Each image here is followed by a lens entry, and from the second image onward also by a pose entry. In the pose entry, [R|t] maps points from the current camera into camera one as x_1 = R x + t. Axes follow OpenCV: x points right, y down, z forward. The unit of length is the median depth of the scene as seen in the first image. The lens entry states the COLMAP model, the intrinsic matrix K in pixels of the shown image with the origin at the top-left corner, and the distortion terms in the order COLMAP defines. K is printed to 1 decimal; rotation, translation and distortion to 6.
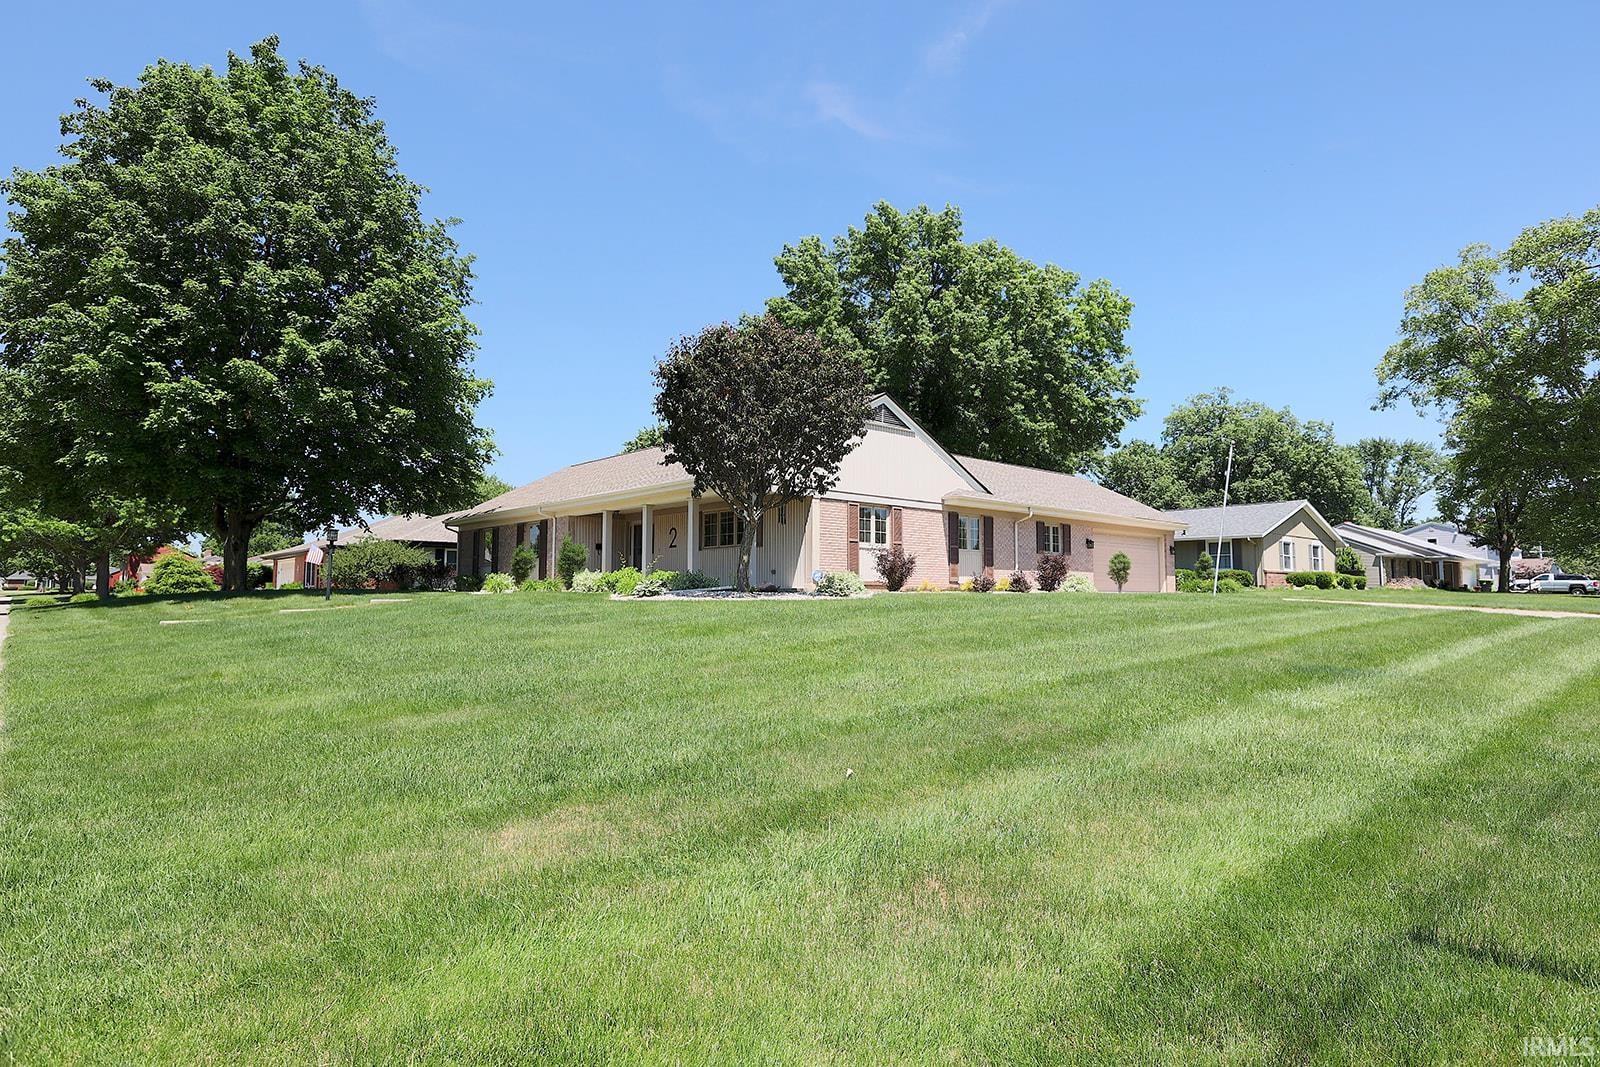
lens RADIAL K [[731.7, 0, 801.6], [0, 731.7, 531.2], [0, 0, 1]] dist [-0.015437, 0.007704]
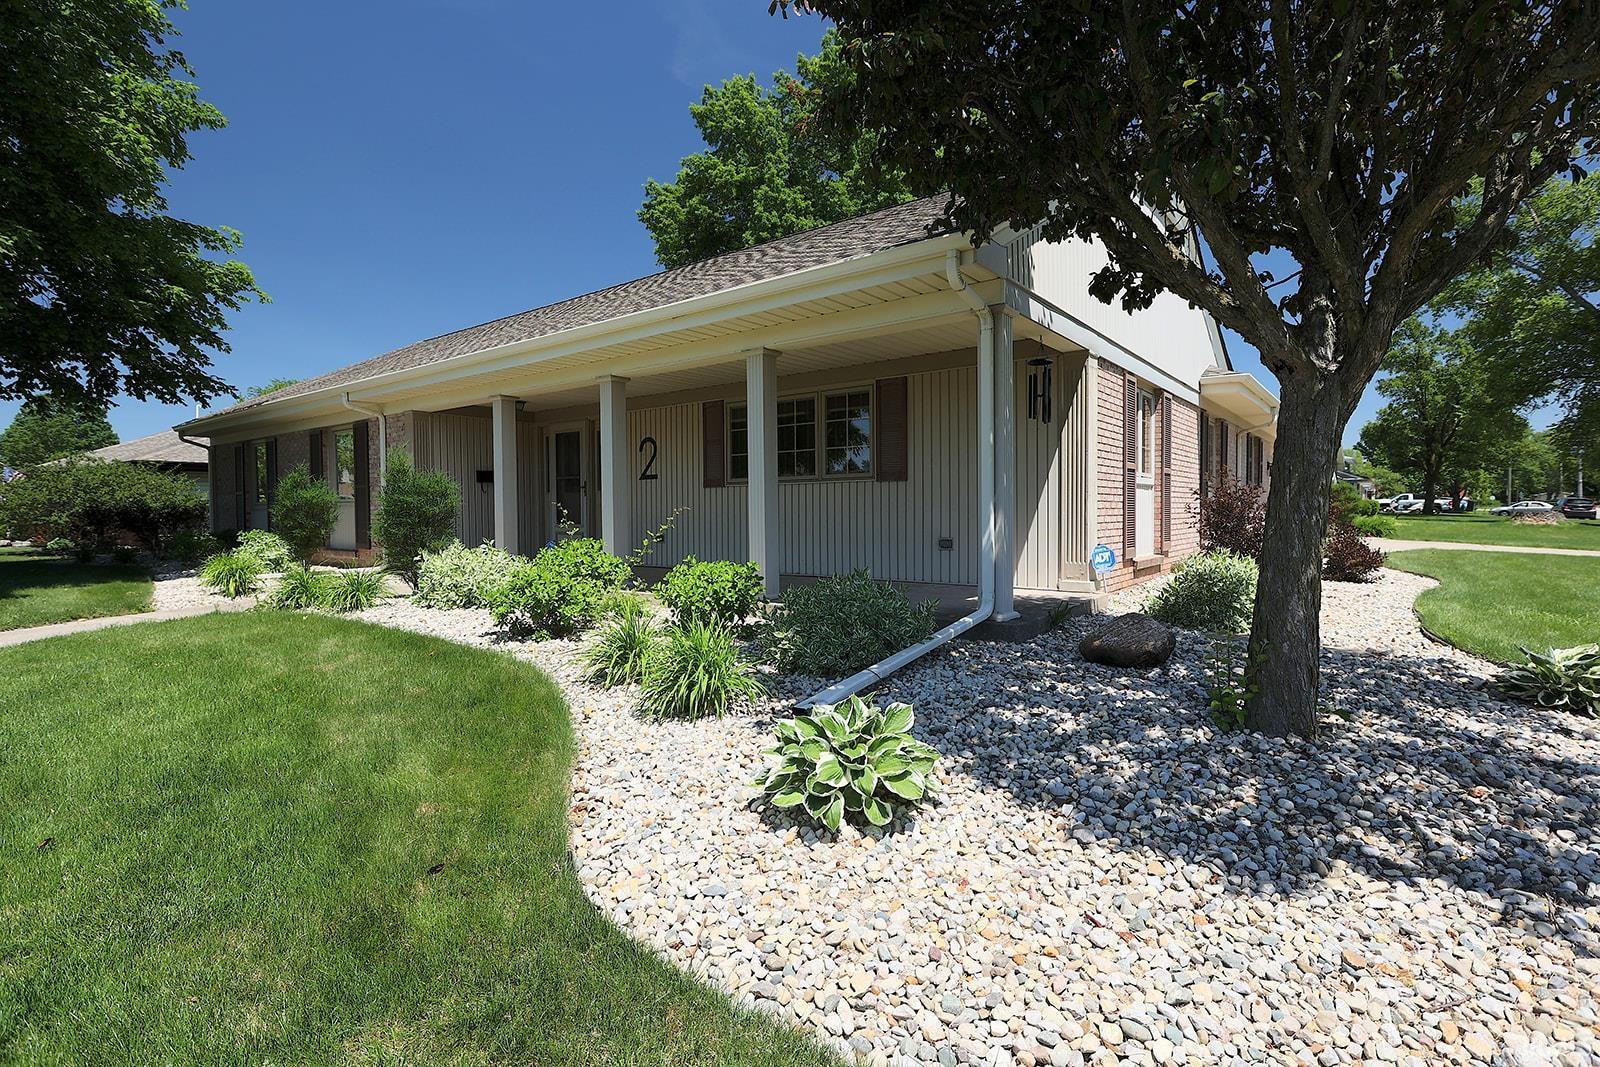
lens RADIAL K [[731.7, 0, 801.6], [0, 731.7, 531.2], [0, 0, 1]] dist [-0.015437, 0.007704]
pose [[0.989272, -0.008971, 0.145810, -0.116689], [-0.007433, 0.993729, 0.111572, 0.000937], [-0.145897, -0.111459, 0.983001, 0.409220]]
